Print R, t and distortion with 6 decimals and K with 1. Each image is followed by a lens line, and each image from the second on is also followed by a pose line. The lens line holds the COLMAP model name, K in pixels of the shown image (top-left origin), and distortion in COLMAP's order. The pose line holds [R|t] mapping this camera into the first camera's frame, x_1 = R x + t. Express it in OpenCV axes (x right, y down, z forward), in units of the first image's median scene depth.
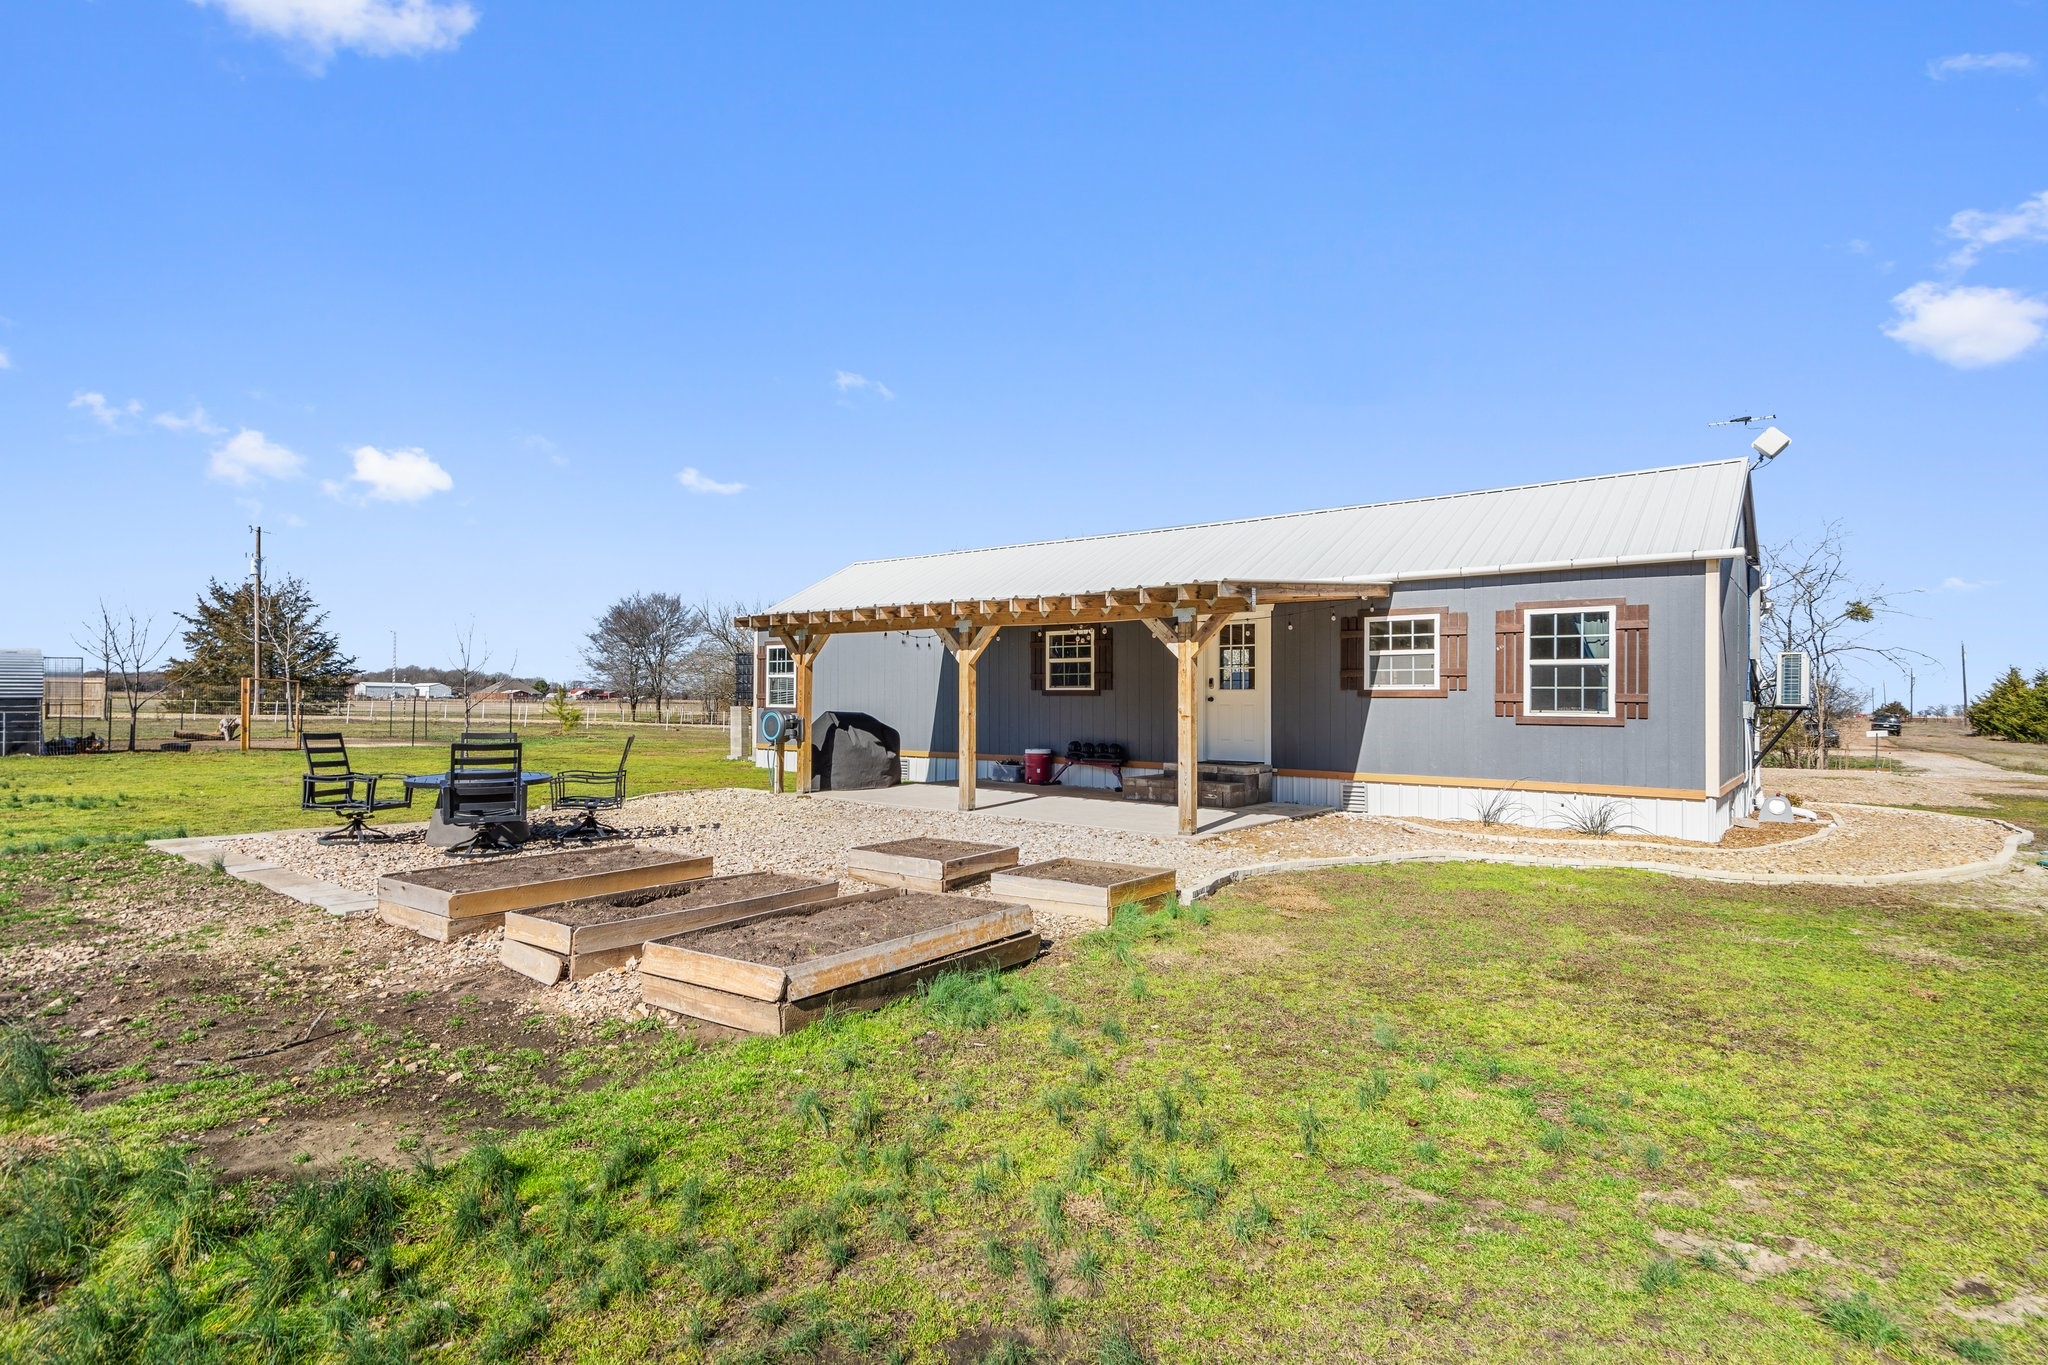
lens RADIAL K [[946.8, 0, 1073.3], [0, 946.8, 690.8], [0, 0, 1]] dist [-0.001021, -0.000093]
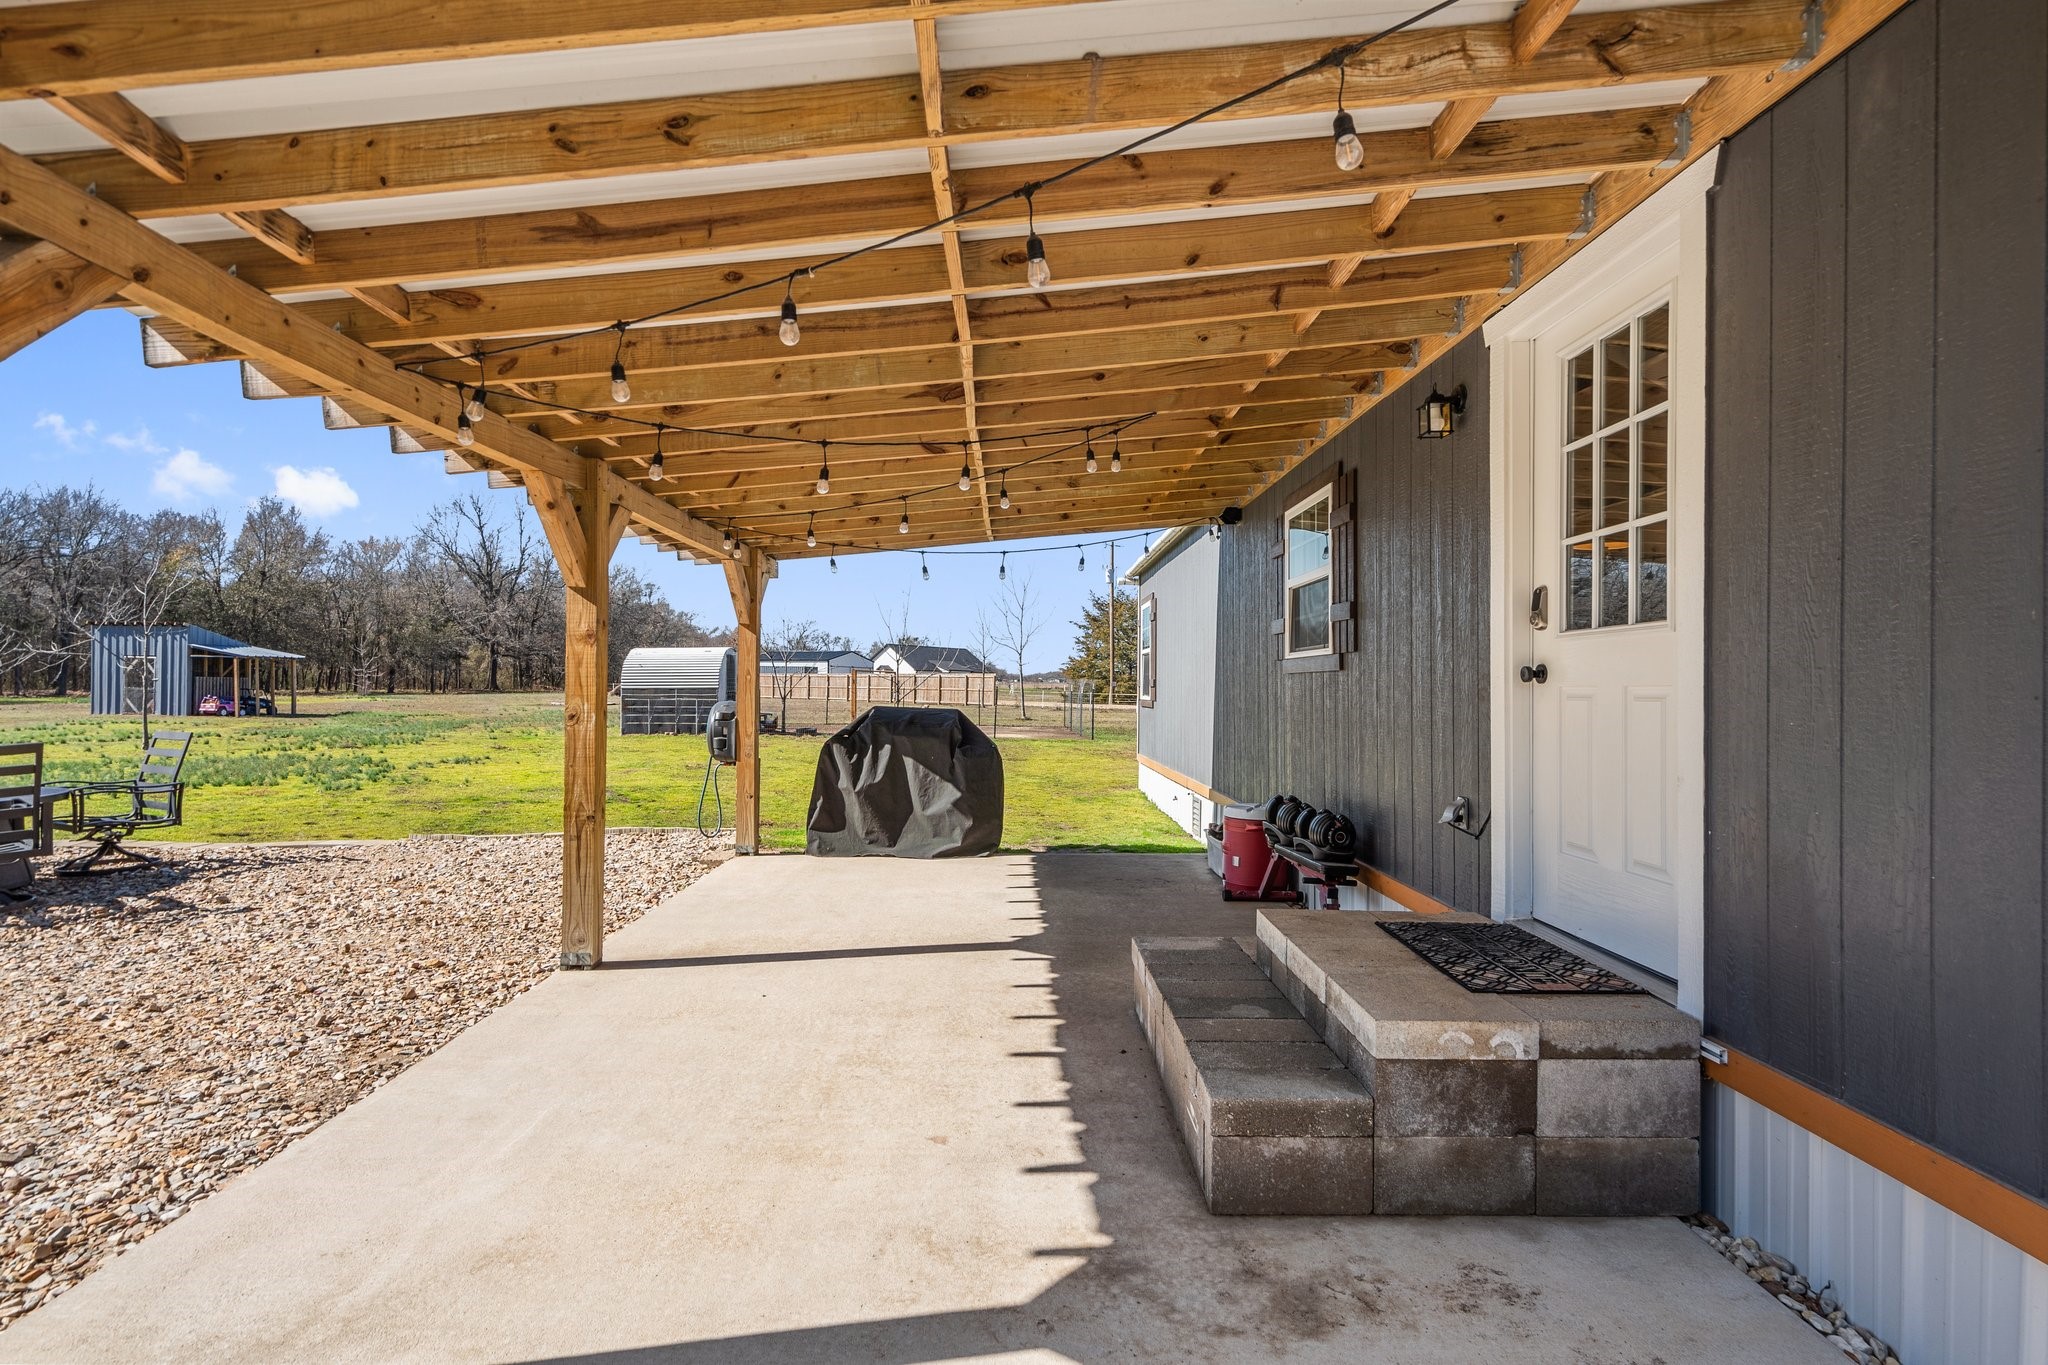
lens RADIAL K [[946.8, 0, 1073.3], [0, 946.8, 690.8], [0, 0, 1]] dist [-0.001021, -0.000093]
pose [[0.538268, -0.003301, -0.842767, 0.295992], [0.013614, 0.999896, 0.004779, 0.011051], [0.842664, -0.014046, 0.538257, 0.774107]]
